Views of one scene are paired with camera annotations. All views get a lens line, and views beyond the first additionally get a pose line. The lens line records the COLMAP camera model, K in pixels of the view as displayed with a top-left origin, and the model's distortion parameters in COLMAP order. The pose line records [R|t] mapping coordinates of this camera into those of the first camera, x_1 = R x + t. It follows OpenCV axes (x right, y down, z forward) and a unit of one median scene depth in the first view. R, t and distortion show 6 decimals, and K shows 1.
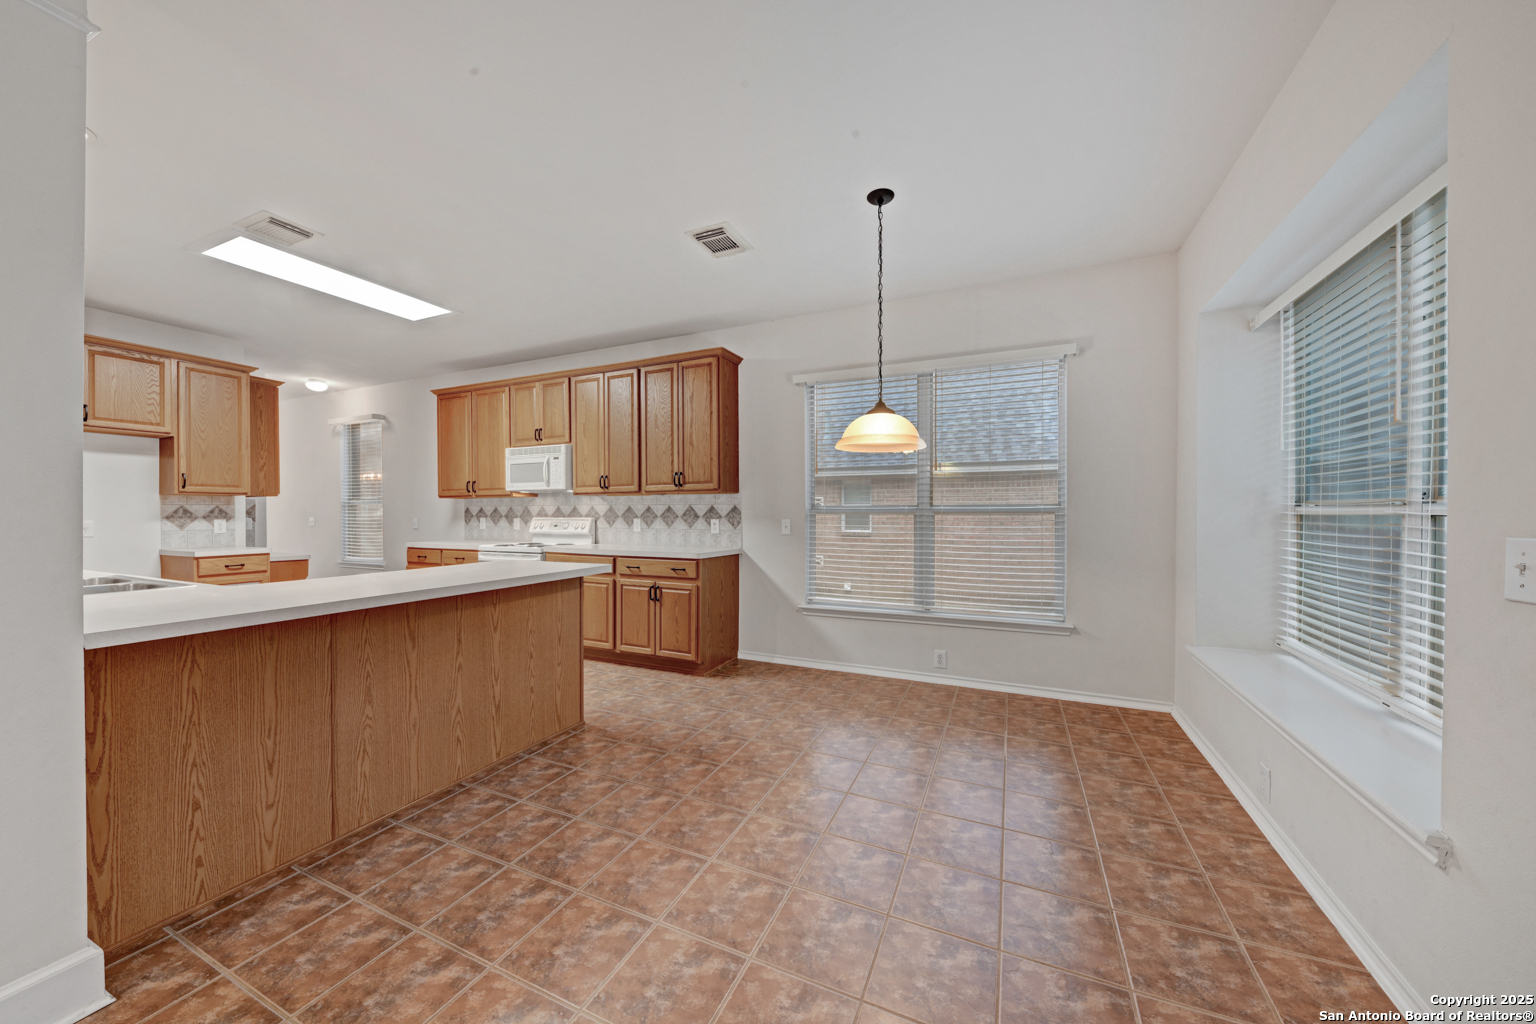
lens RADIAL K [[530.3, 0, 766.5], [0, 530.3, 514.7], [0, 0, 1]] dist [0.001370, -0.002492]
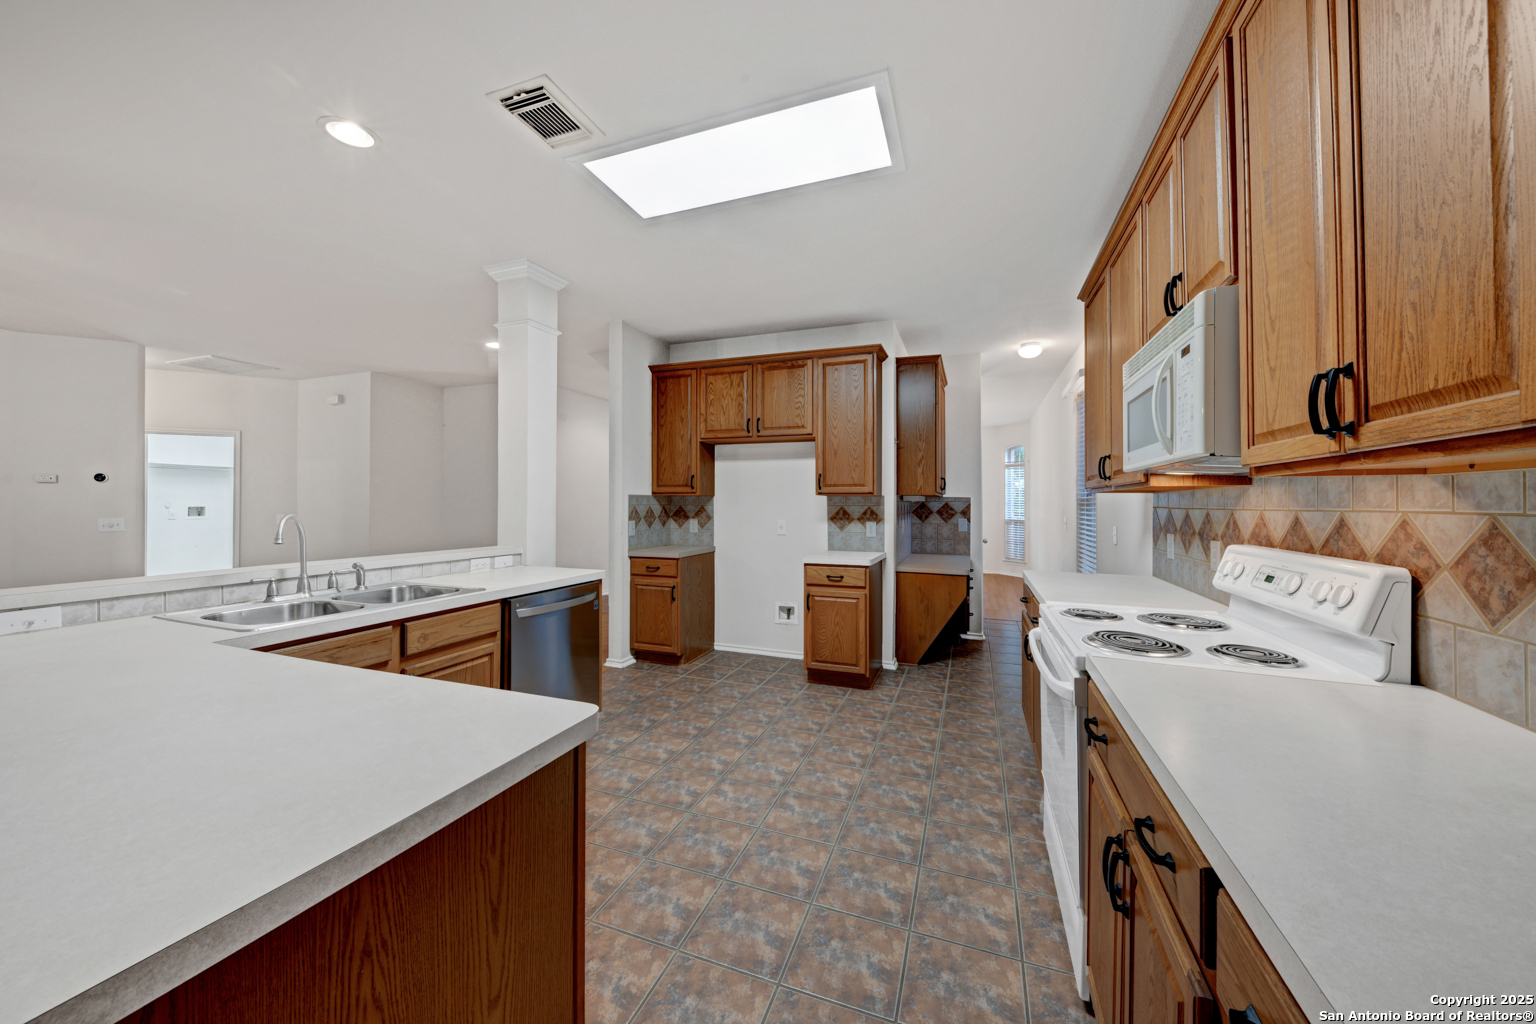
lens RADIAL K [[530.3, 0, 781.1], [0, 530.3, 490.1], [0, 0, 1]] dist [0.001370, -0.002492]
pose [[0.088980, -0.022514, -0.995779, -0.132064], [-0.007295, 0.999703, -0.023254, -0.023043], [0.996007, 0.009333, 0.088789, 0.774607]]
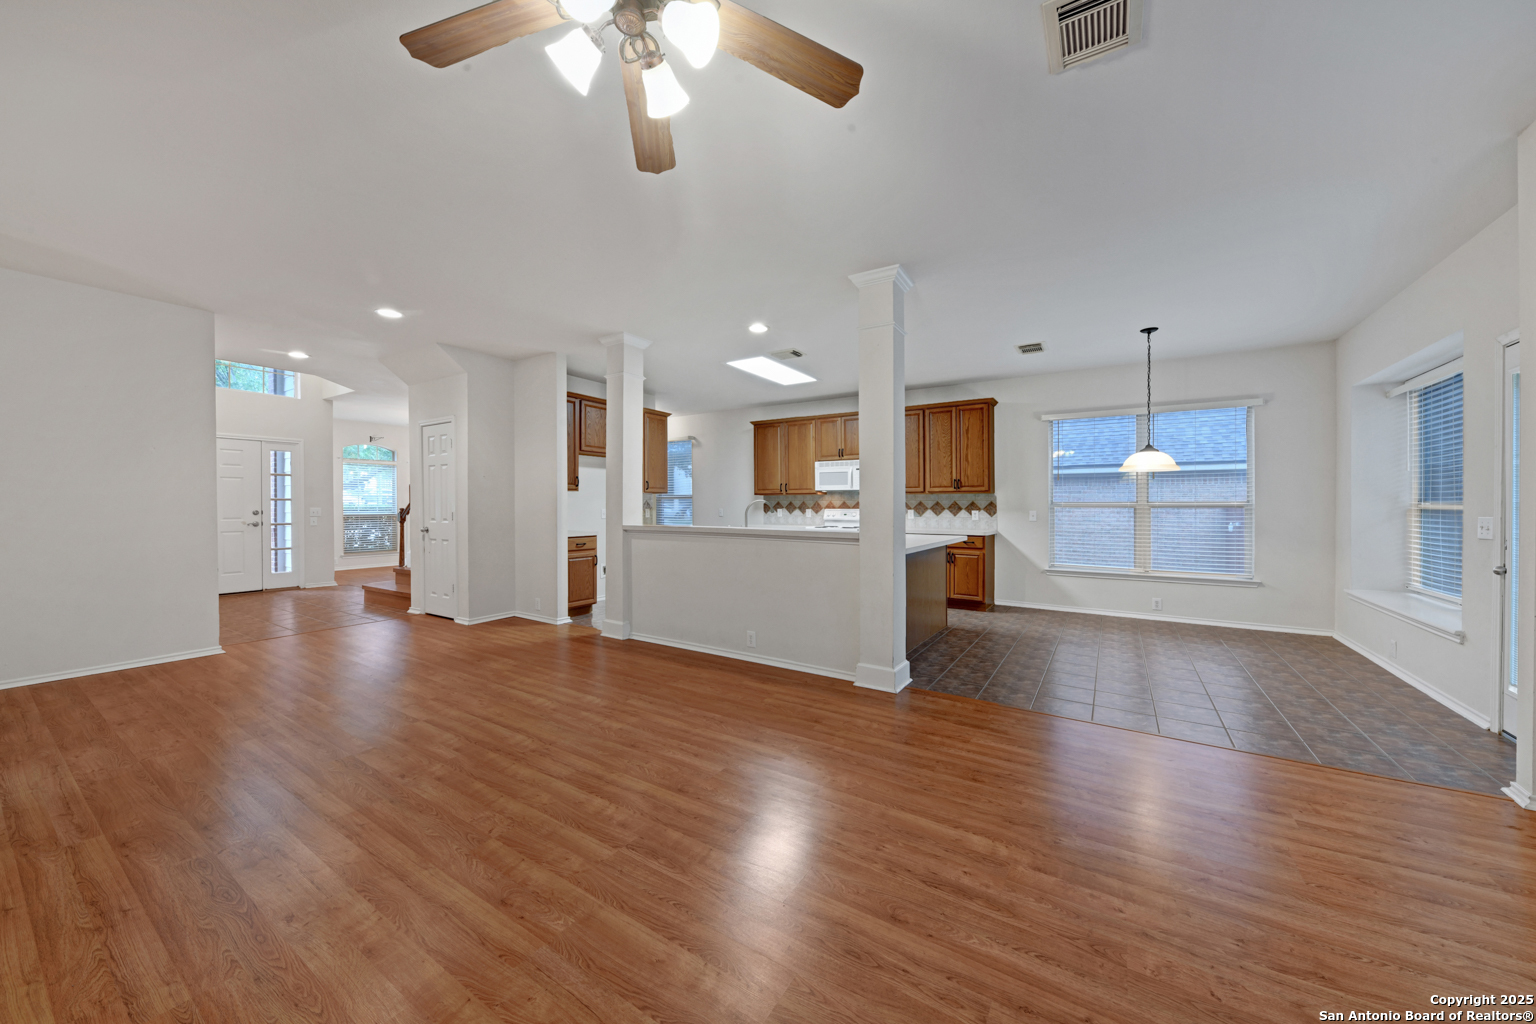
lens RADIAL K [[530.3, 0, 766.3], [0, 530.3, 504.6], [0, 0, 1]] dist [0.001370, -0.002492]
pose [[0.989160, 0.003028, -0.146813, -0.445177], [-0.003534, 0.999989, -0.003186, -0.000894], [0.146801, 0.003670, 0.989159, -0.533578]]
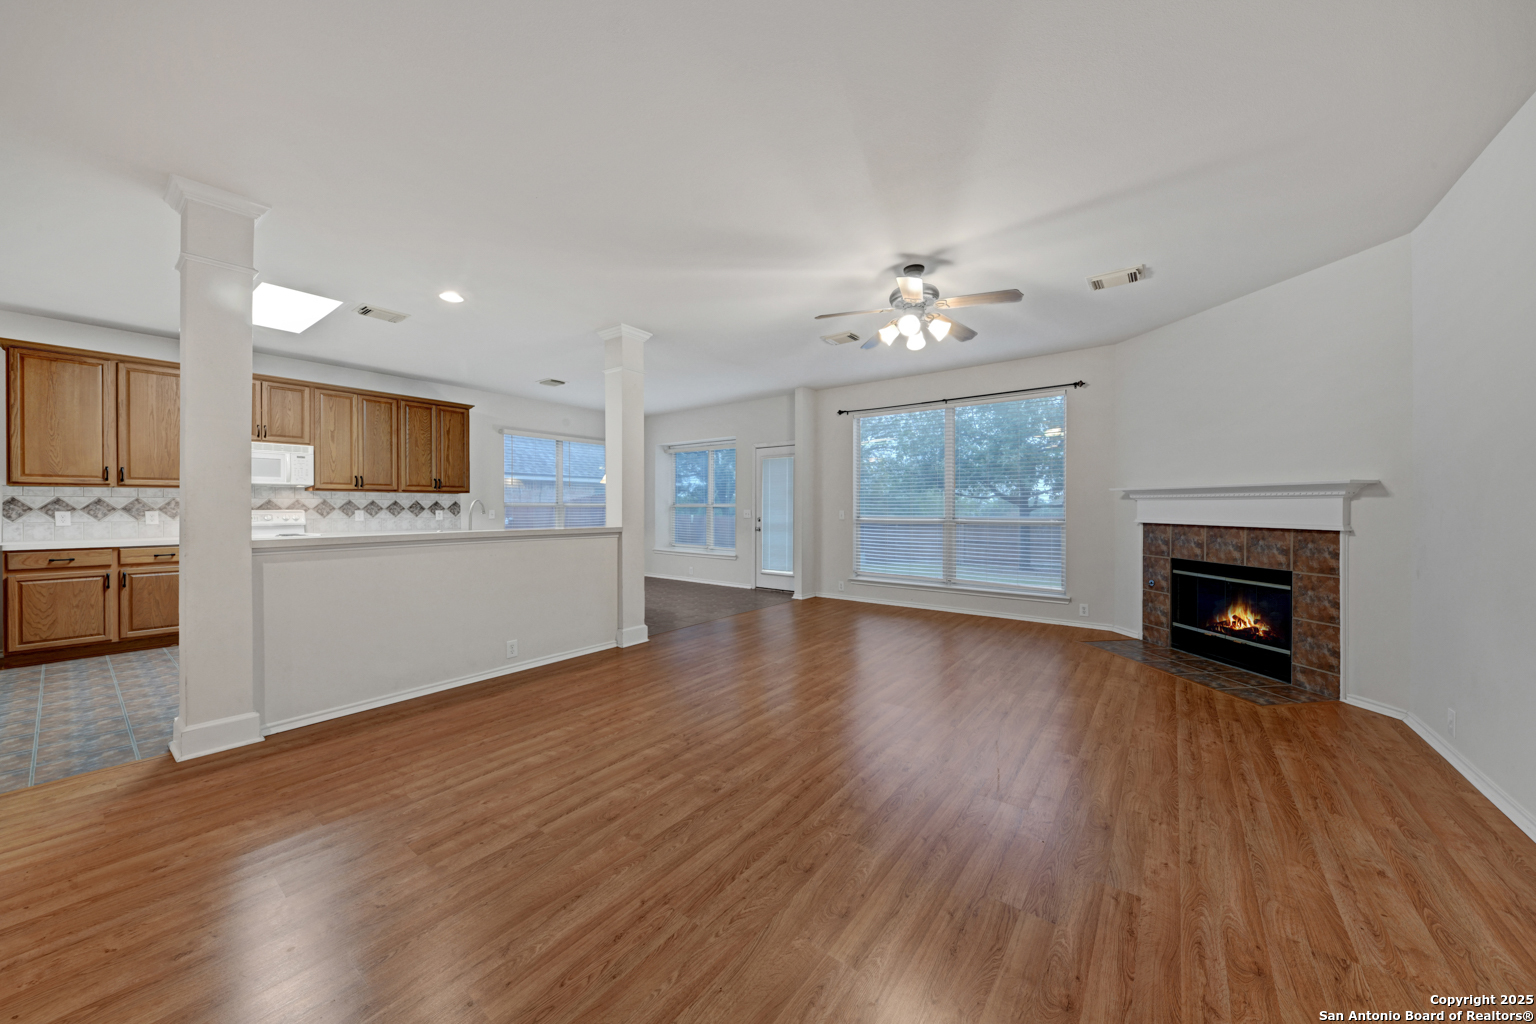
lens RADIAL K [[530.3, 0, 778.2], [0, 530.3, 509.2], [0, 0, 1]] dist [0.001370, -0.002492]
pose [[0.217350, -0.003769, 0.976086, -1.311505], [0.000233, 0.999993, 0.003810, -0.000311], [-0.976094, -0.000601, 0.217350, -0.245844]]
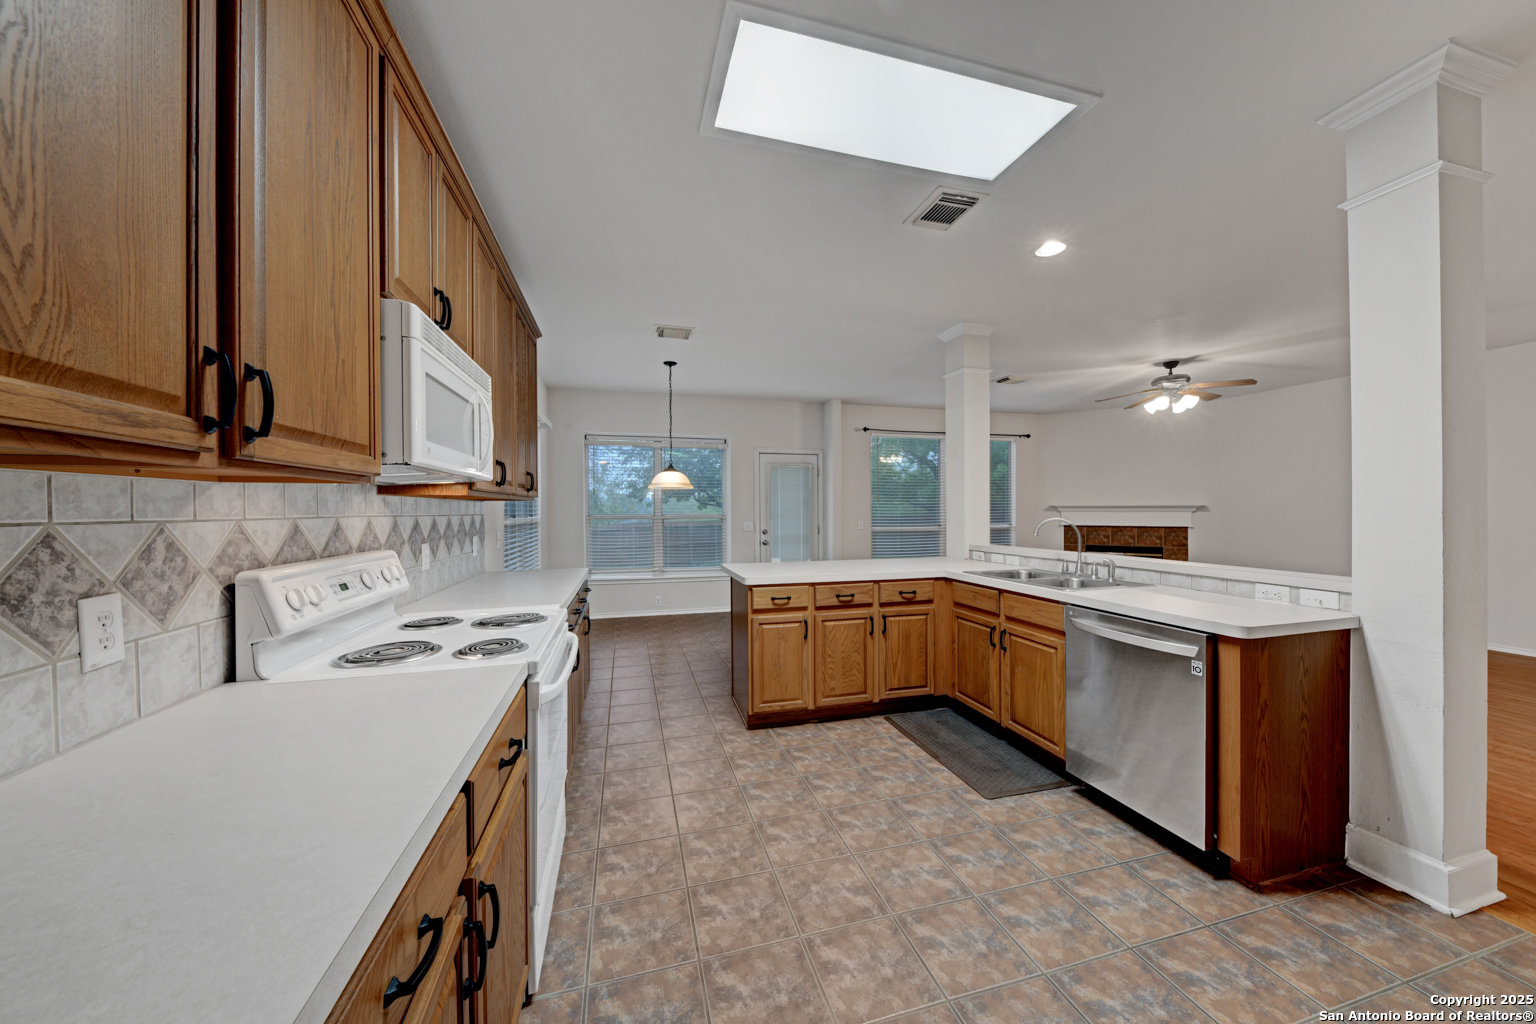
lens RADIAL K [[530.3, 0, 759.4], [0, 530.3, 510.5], [0, 0, 1]] dist [0.001370, -0.002492]
pose [[-0.631376, 0.001786, 0.775475, -0.870712], [0.004275, 0.999990, 0.001177, -0.024340], [-0.775465, 0.004058, -0.631377, 1.123530]]
